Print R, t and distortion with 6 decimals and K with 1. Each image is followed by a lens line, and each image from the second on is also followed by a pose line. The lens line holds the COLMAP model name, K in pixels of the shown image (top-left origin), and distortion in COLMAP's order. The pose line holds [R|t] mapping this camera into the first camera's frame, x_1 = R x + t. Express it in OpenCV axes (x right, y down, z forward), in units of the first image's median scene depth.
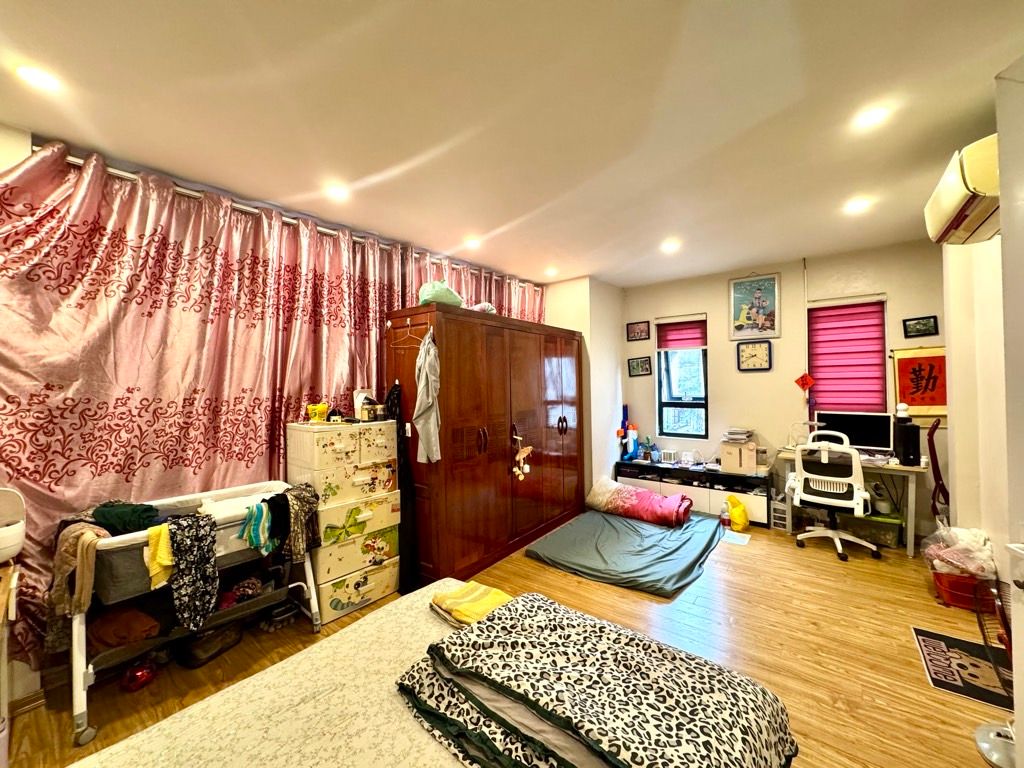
lens RADIAL K [[405.8, 0, 512.0], [0, 405.8, 384.0], [0, 0, 1]] dist [0.002833, -0.000050]
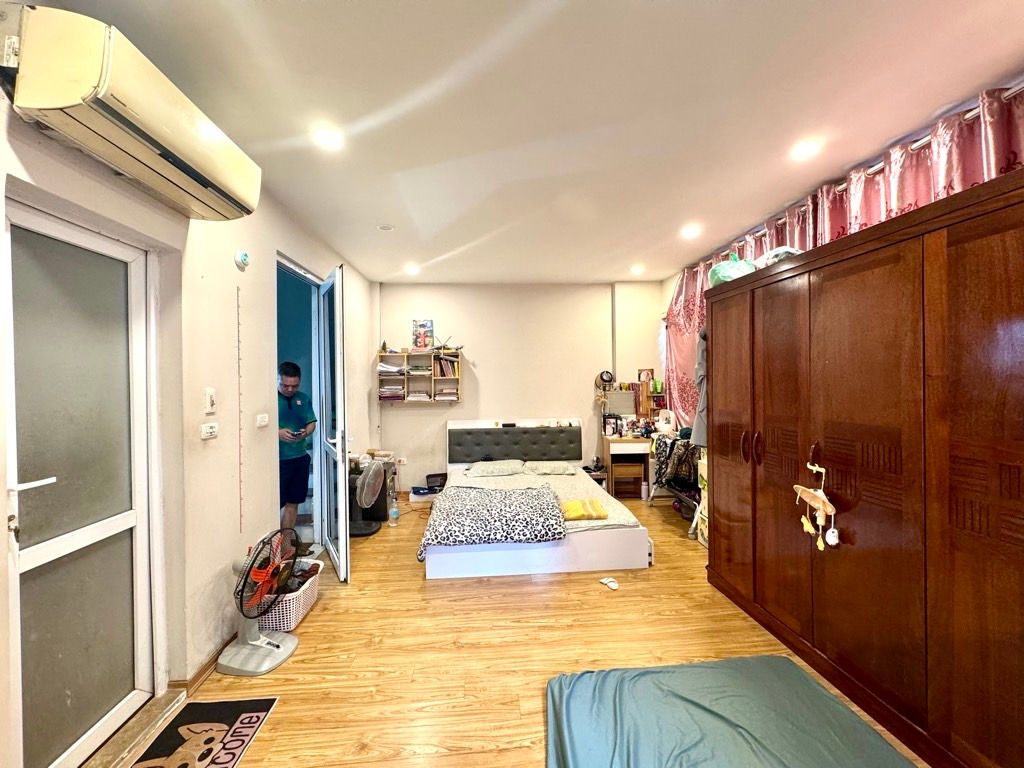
lens RADIAL K [[405.8, 0, 512.0], [0, 405.8, 384.0], [0, 0, 1]] dist [0.002833, -0.000050]
pose [[-0.732074, 0.029416, -0.680590, 0.995674], [0.022878, 0.999565, 0.018594, -0.001040], [0.680841, -0.001959, -0.732429, 1.642468]]
